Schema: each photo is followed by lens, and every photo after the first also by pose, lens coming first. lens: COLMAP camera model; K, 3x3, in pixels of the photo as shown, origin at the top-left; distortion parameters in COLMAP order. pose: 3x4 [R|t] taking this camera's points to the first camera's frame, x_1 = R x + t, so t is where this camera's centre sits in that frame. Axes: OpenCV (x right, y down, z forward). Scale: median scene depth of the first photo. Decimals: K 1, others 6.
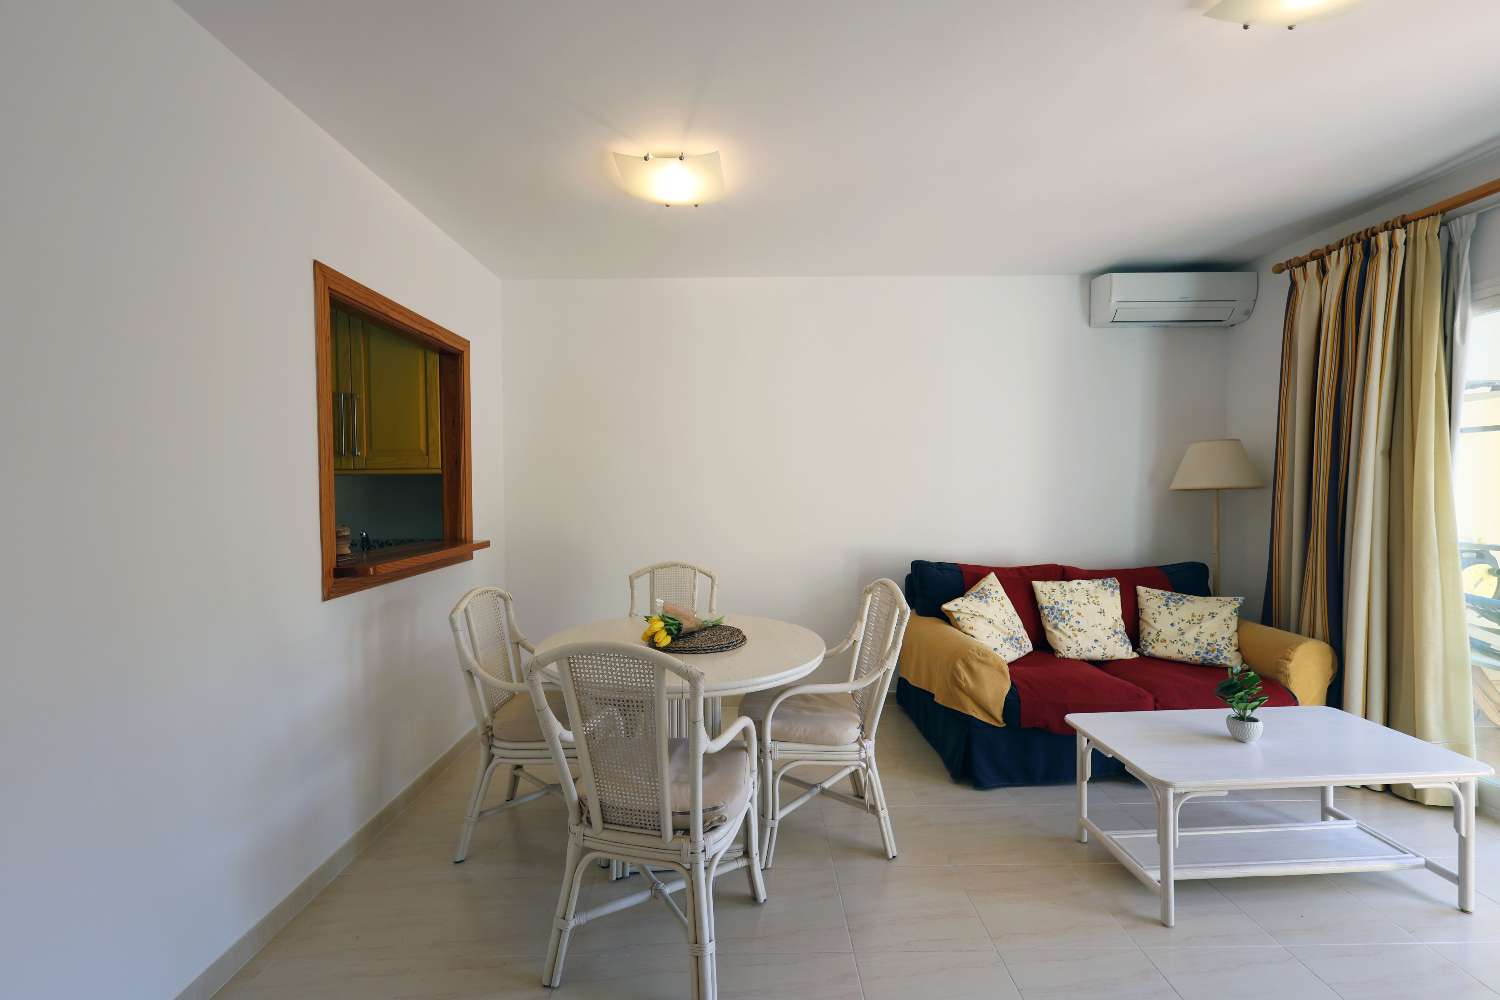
lens RADIAL K [[639.9, 0, 749.1], [0, 639.9, 499.5], [0, 0, 1]] dist [-0.001117, -0.007197]
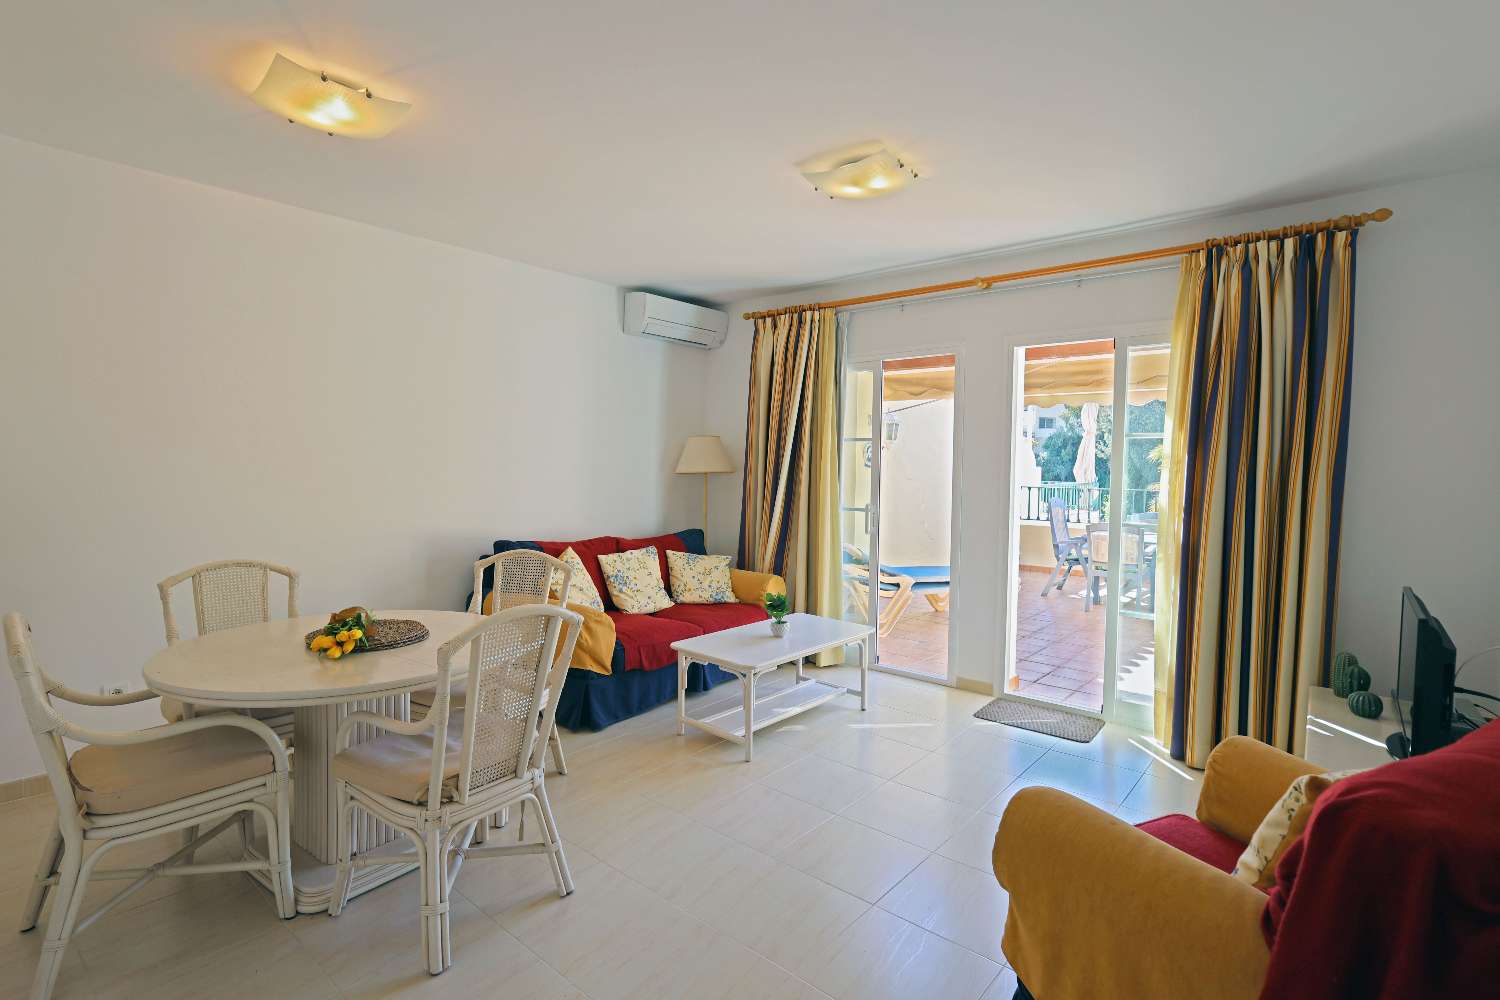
lens RADIAL K [[749.1, 0, 757.3], [0, 749.1, 498.5], [0, 0, 1]] dist [0.012194, 0.000148]
pose [[0.667978, -0.017635, 0.743972, -0.405214], [-0.009016, 0.999454, 0.031785, -0.017691], [-0.744127, -0.027939, 0.667454, -0.129546]]
